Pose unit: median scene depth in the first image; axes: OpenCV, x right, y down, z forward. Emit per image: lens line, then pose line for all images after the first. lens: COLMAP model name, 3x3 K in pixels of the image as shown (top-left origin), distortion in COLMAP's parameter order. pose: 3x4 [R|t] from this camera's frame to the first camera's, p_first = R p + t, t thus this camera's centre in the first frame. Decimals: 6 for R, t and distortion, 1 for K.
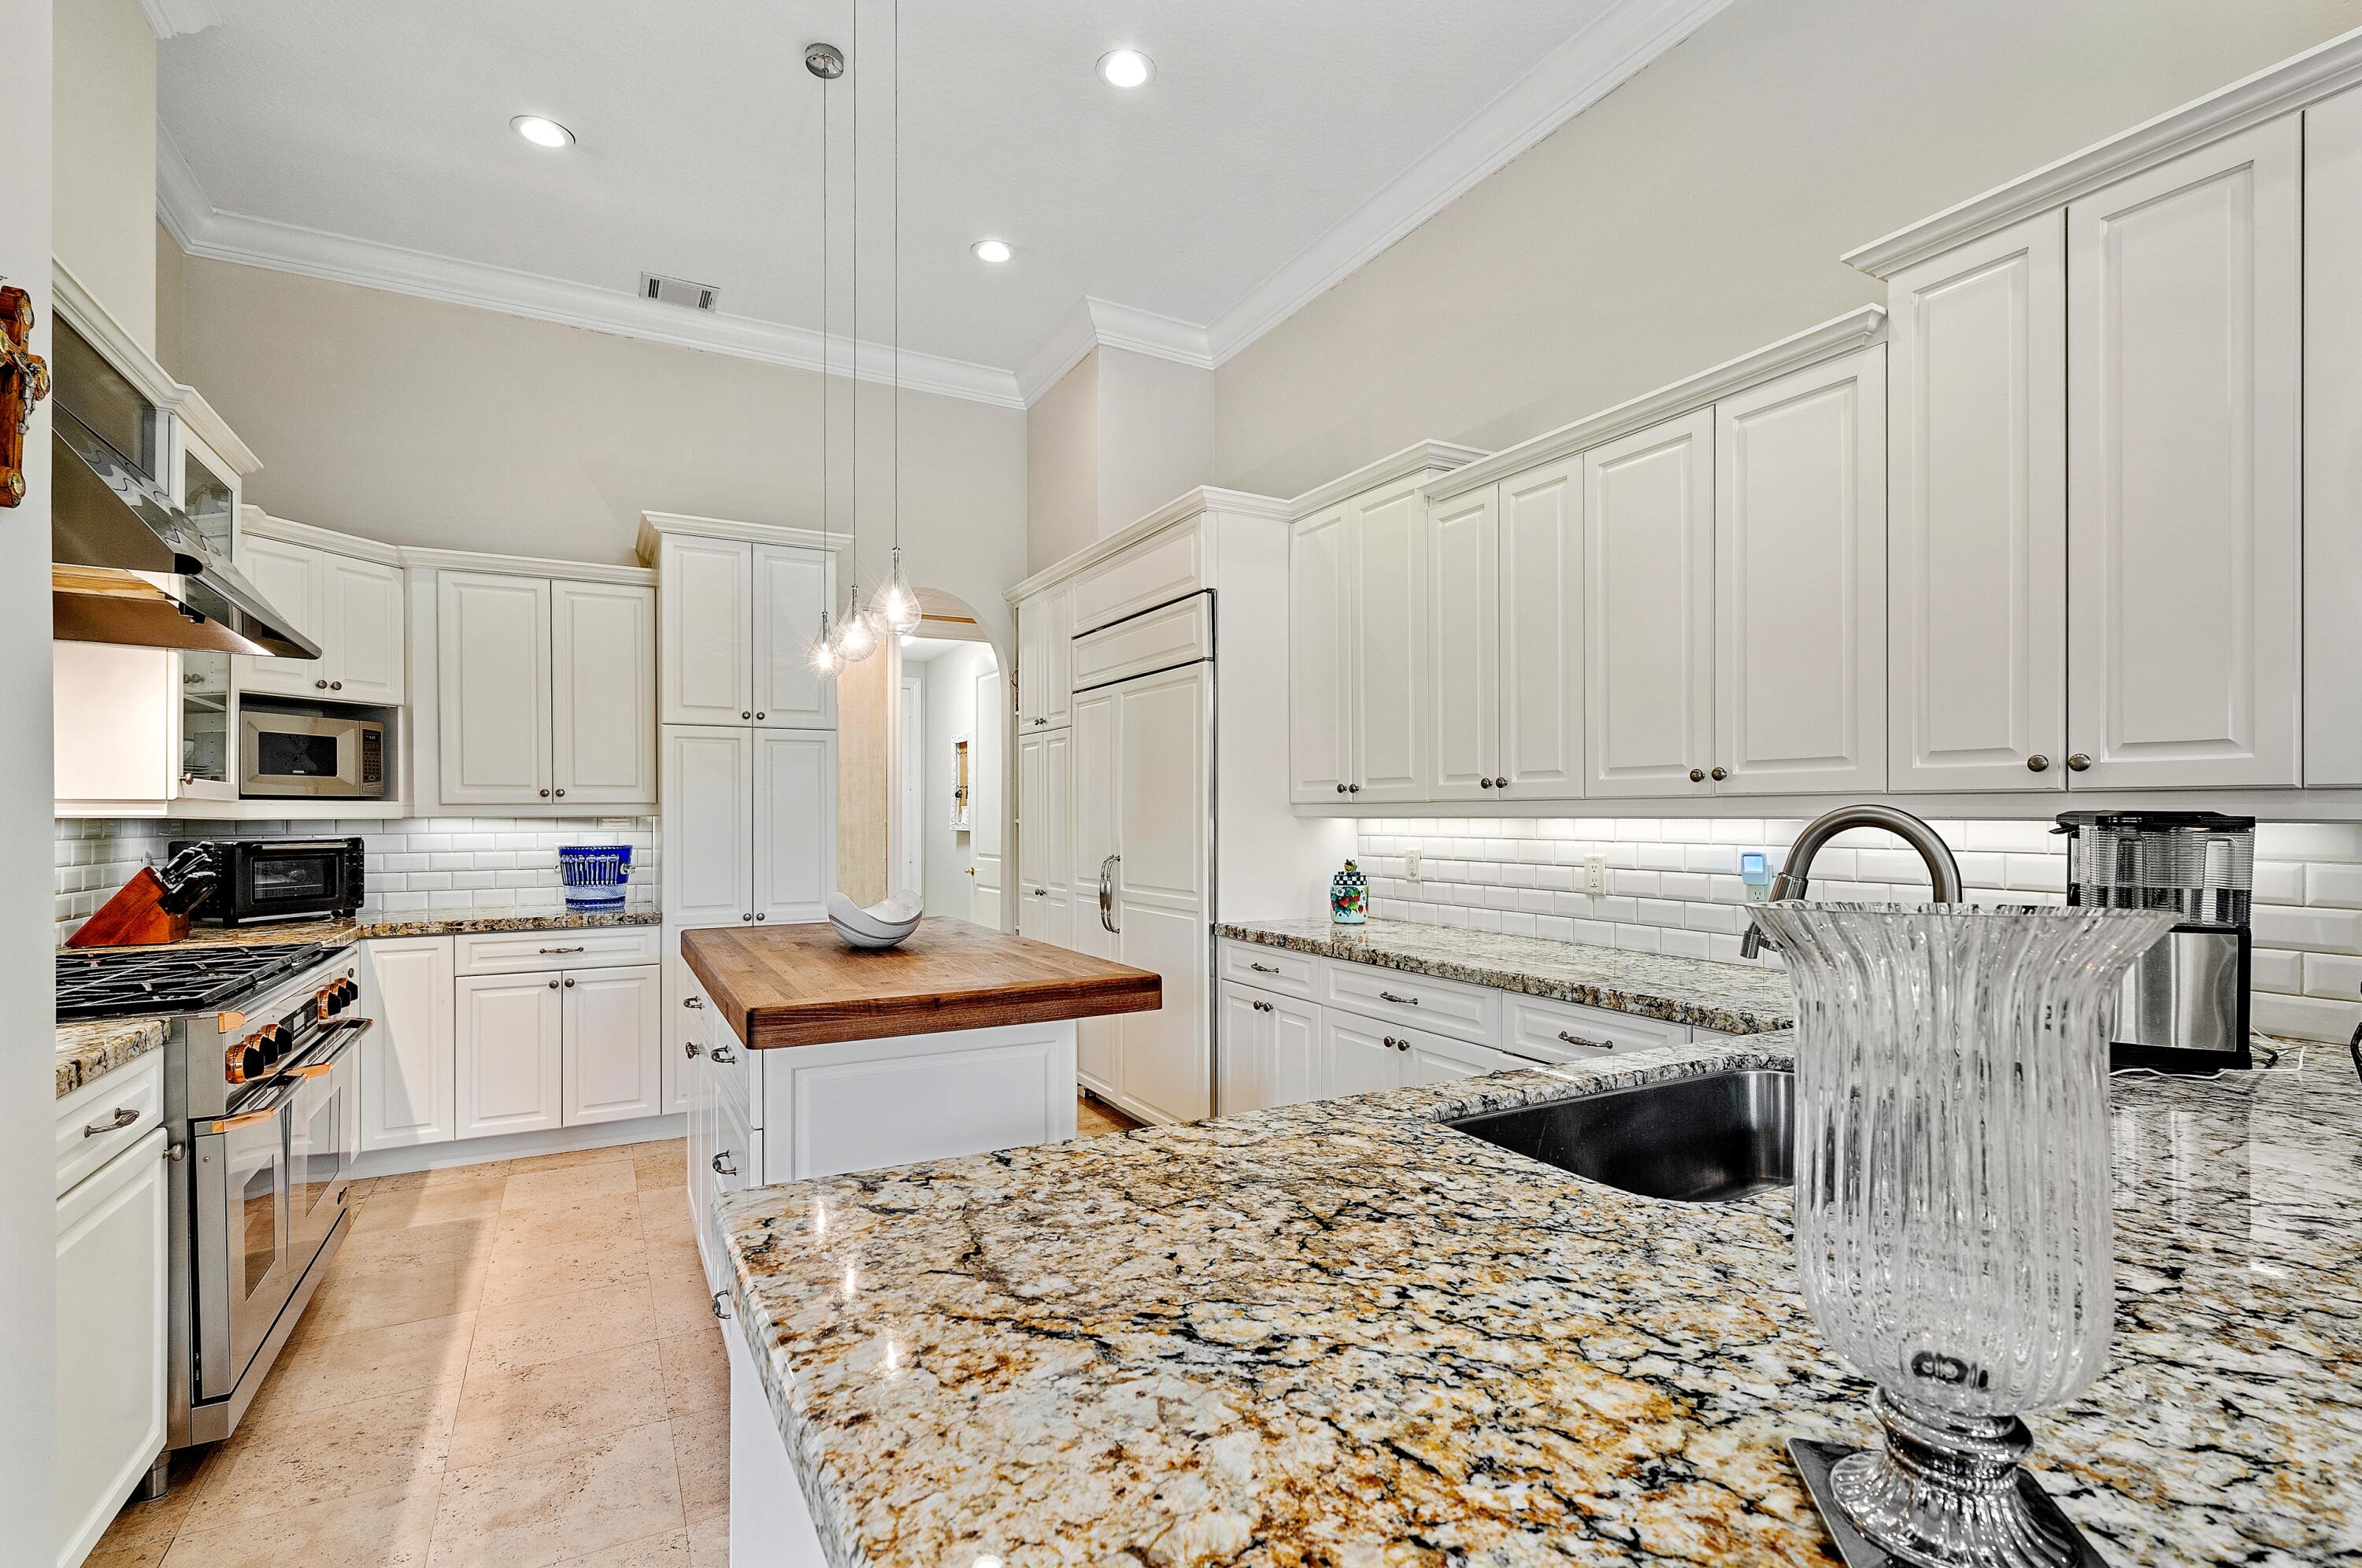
lens RADIAL K [[1085.7, 0, 1169.0], [0, 1085.7, 807.7], [0, 0, 1]] dist [-0.003418, 0.002182]
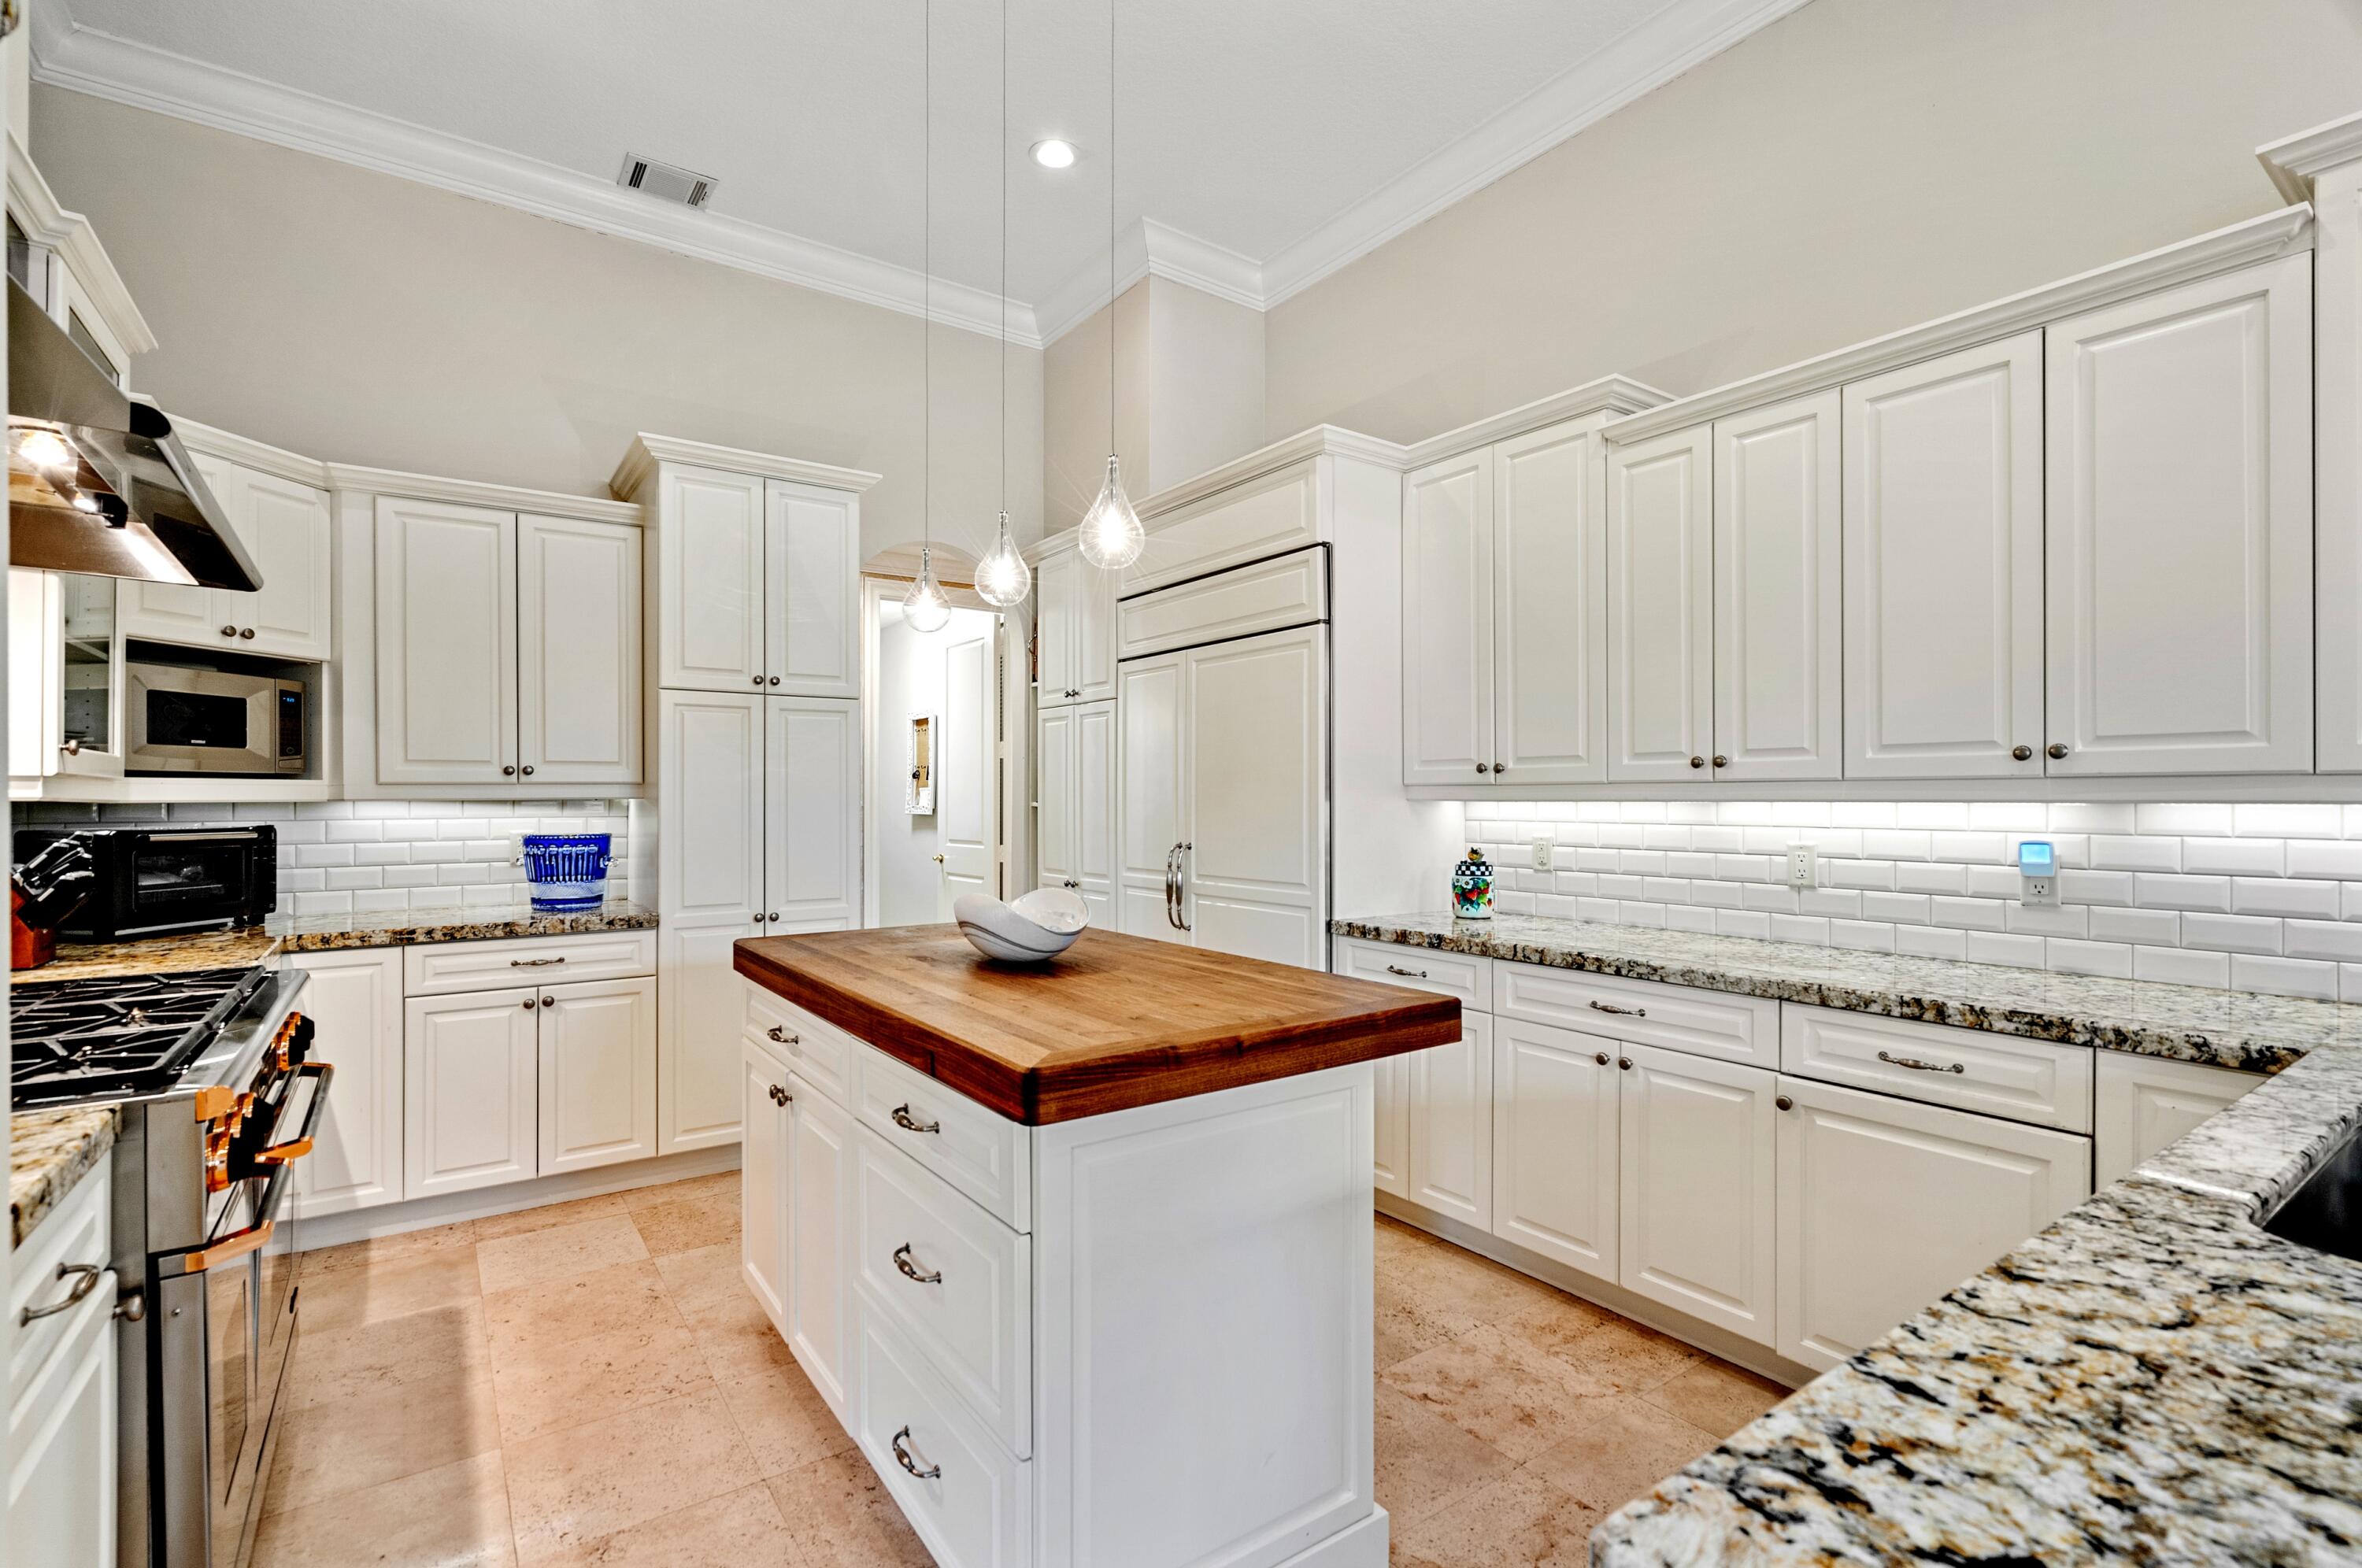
lens RADIAL K [[1085.7, 0, 1184.6], [0, 1085.7, 787.5], [0, 0, 1]] dist [-0.003418, 0.002182]
pose [[0.993430, 0.001767, 0.114429, -0.202853], [-0.001501, 0.999996, -0.002410, 0.000737], [-0.114433, 0.002222, 0.993428, 0.153905]]
